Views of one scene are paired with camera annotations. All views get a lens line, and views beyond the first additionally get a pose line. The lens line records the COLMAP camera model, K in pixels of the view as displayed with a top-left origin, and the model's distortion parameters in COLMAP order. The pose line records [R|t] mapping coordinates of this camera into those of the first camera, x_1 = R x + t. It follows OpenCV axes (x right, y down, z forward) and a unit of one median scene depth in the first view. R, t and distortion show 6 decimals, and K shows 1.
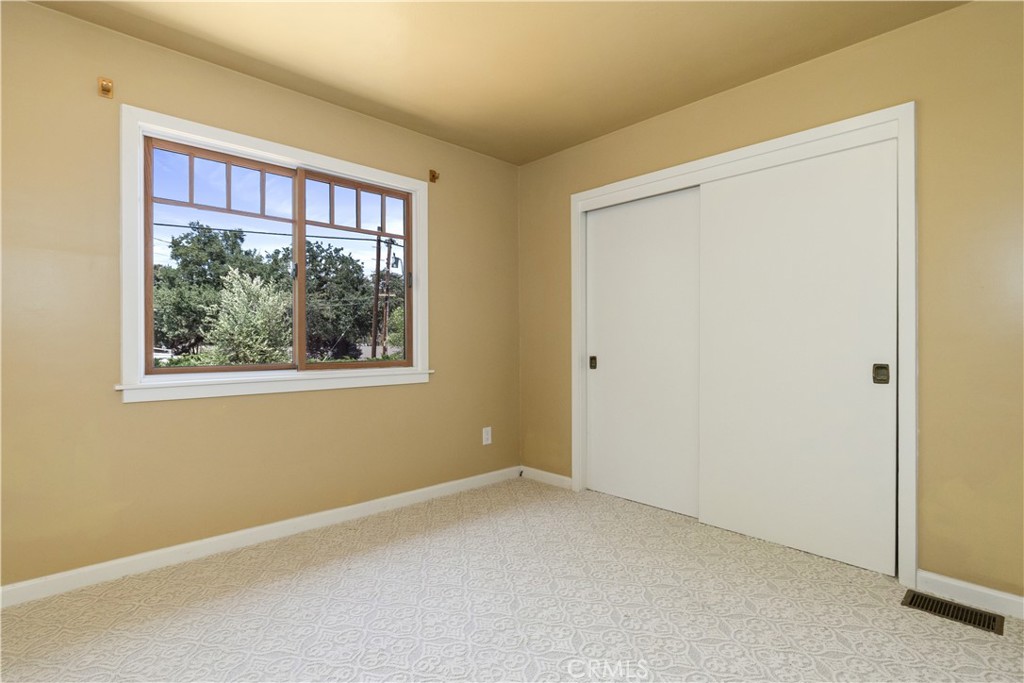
lens RADIAL K [[500.3, 0, 509.8], [0, 500.3, 344.0], [0, 0, 1]] dist [-0.005042, -0.000893]
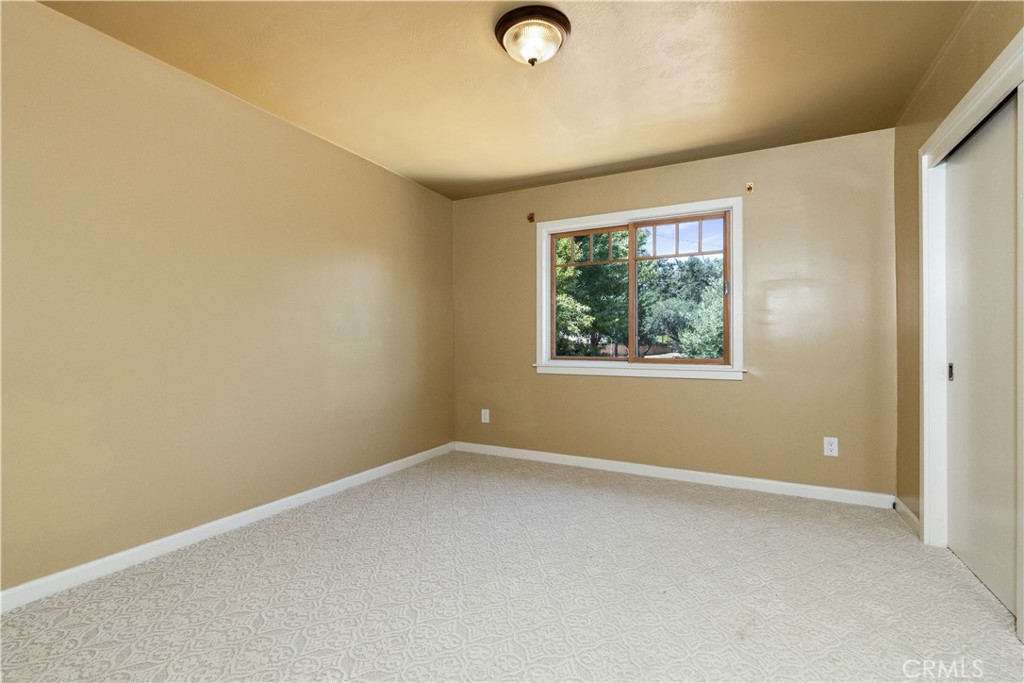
lens RADIAL K [[460.8, 0, 505.2], [0, 460.8, 341.8], [0, 0, 1]] dist [-0.000662, 0.000302]
pose [[0.321182, 0.000128, -0.947017, 0.689228], [-0.003986, 0.999991, -0.001217, -0.002842], [0.947009, 0.004166, 0.321180, 0.214746]]
